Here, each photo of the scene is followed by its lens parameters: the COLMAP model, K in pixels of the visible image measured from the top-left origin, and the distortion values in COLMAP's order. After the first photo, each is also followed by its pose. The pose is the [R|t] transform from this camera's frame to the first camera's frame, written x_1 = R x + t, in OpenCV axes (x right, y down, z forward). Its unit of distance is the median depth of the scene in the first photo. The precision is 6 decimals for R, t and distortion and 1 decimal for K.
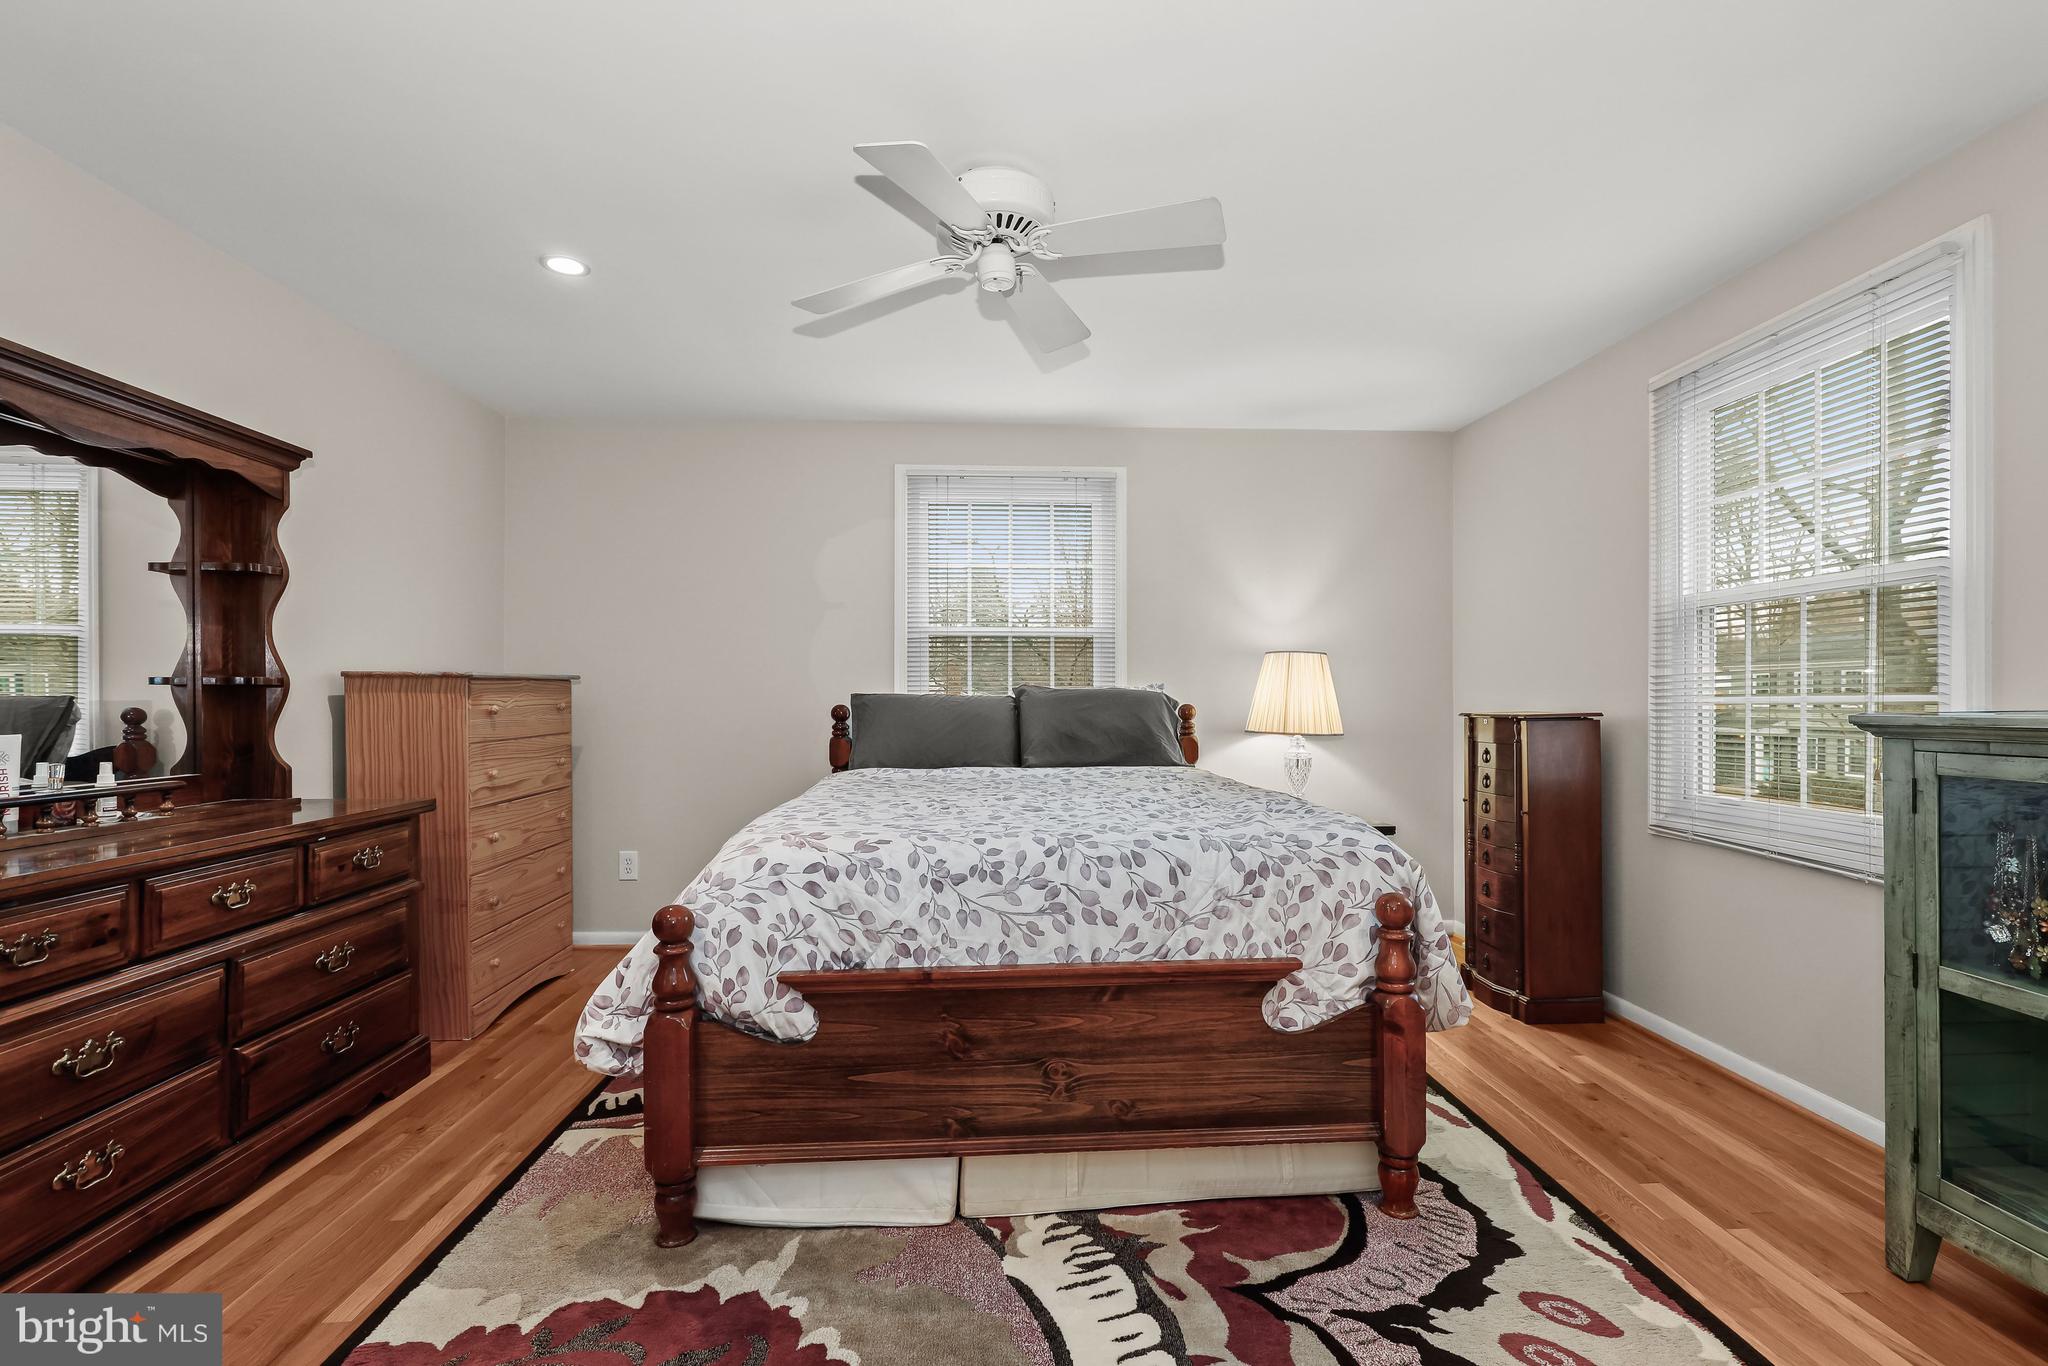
lens RADIAL K [[951.9, 0, 1024.4], [0, 951.9, 699.5], [0, 0, 1]] dist [0.000302, 0.000014]
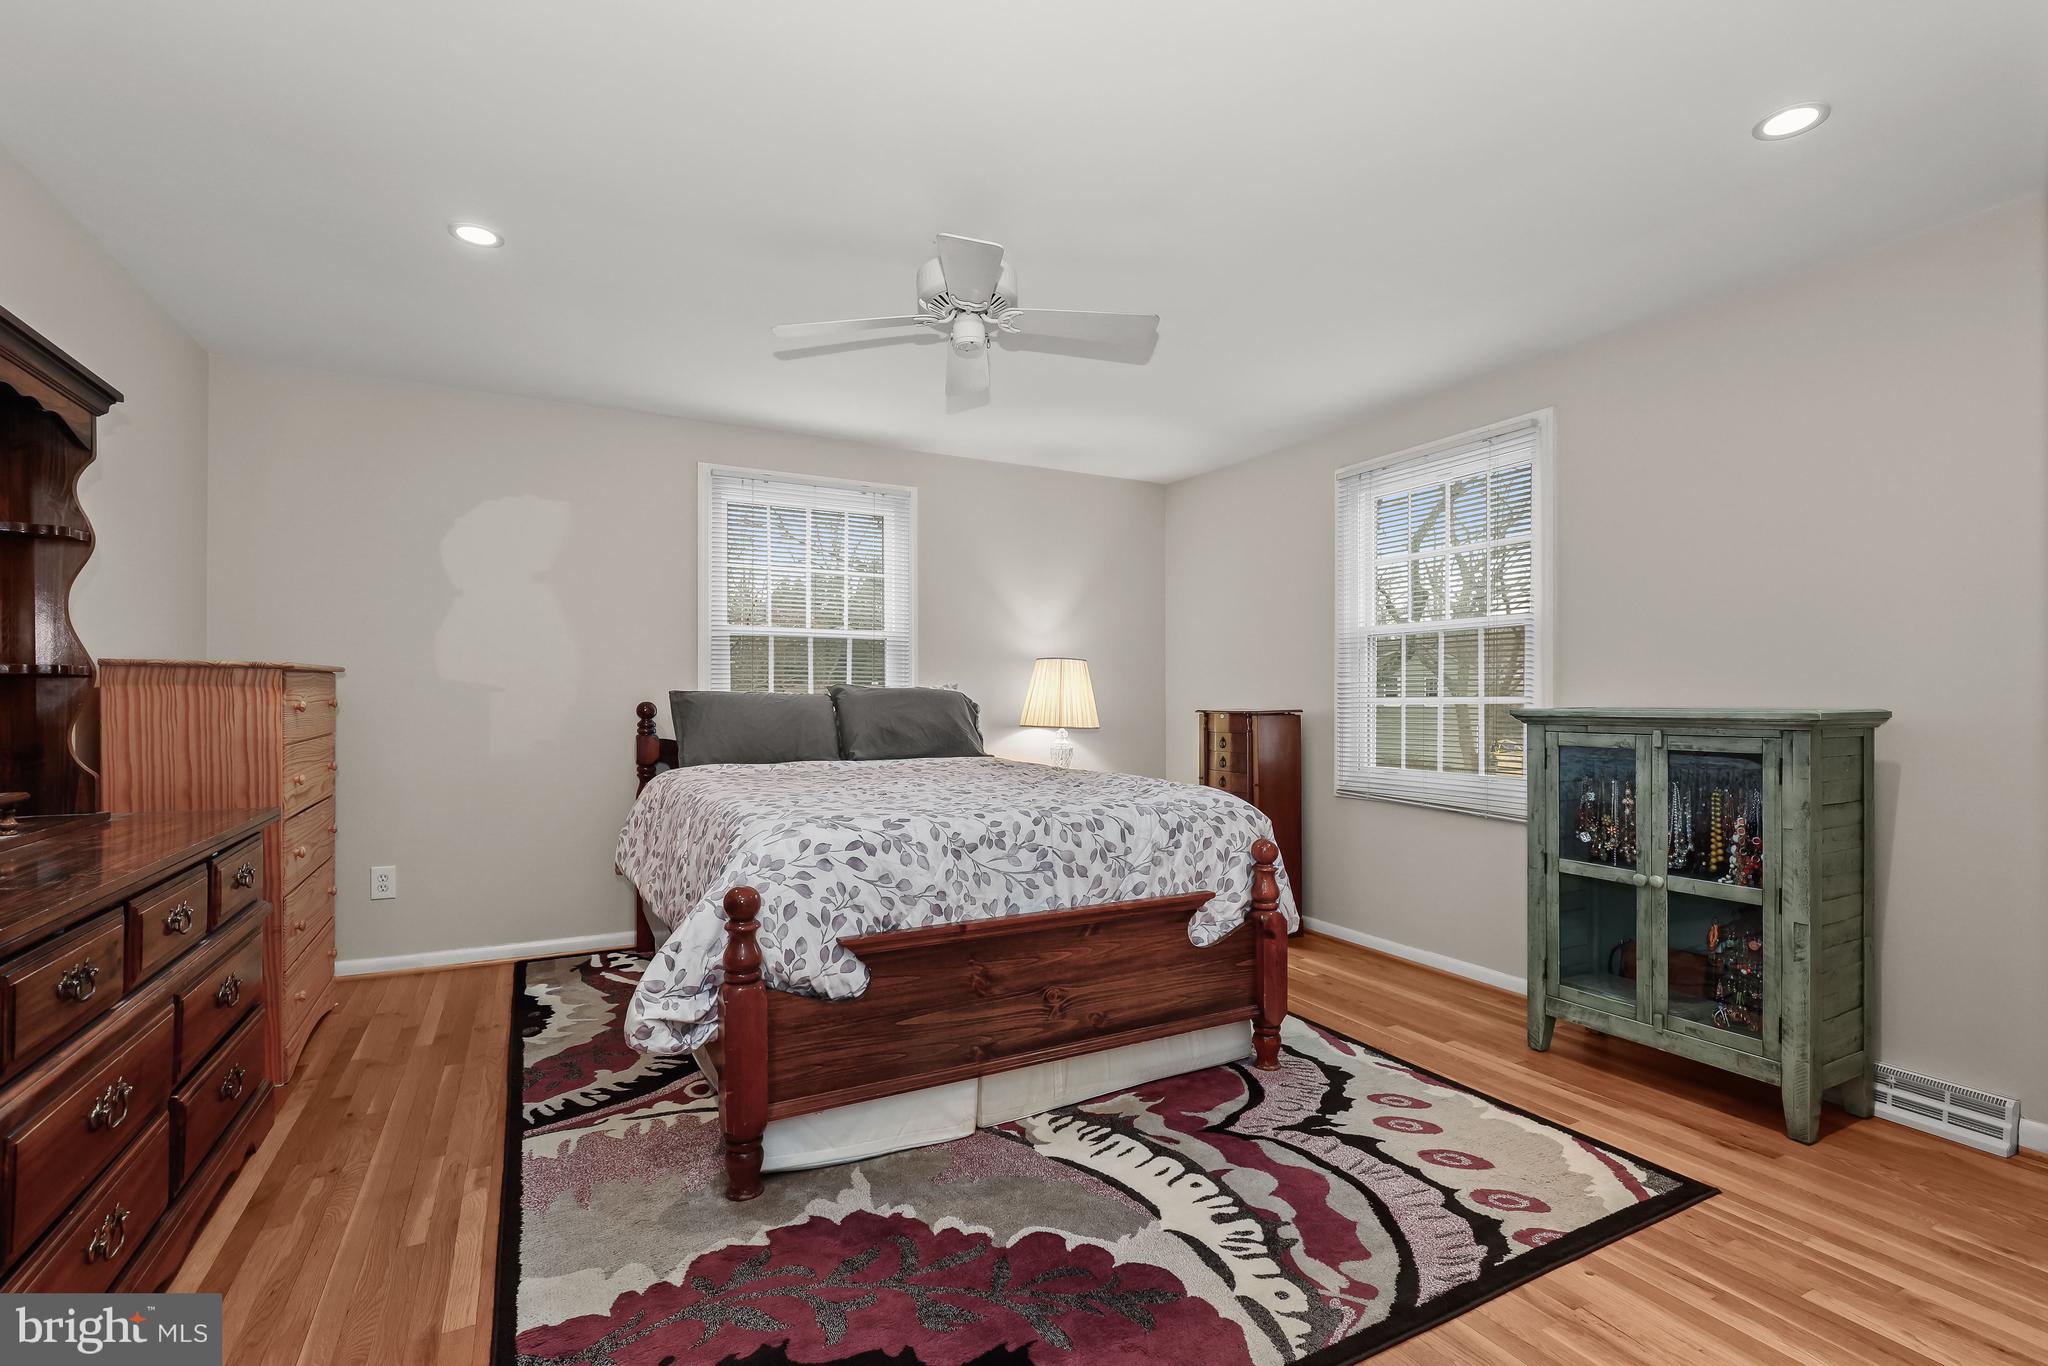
lens RADIAL K [[951.9, 0, 1024.4], [0, 951.9, 699.5], [0, 0, 1]] dist [0.000302, 0.000014]
pose [[0.908023, 0.004566, 0.418895, -0.519116], [-0.004798, 0.999988, -0.000499, 0.003078], [-0.418893, -0.001556, 0.908034, -0.113940]]
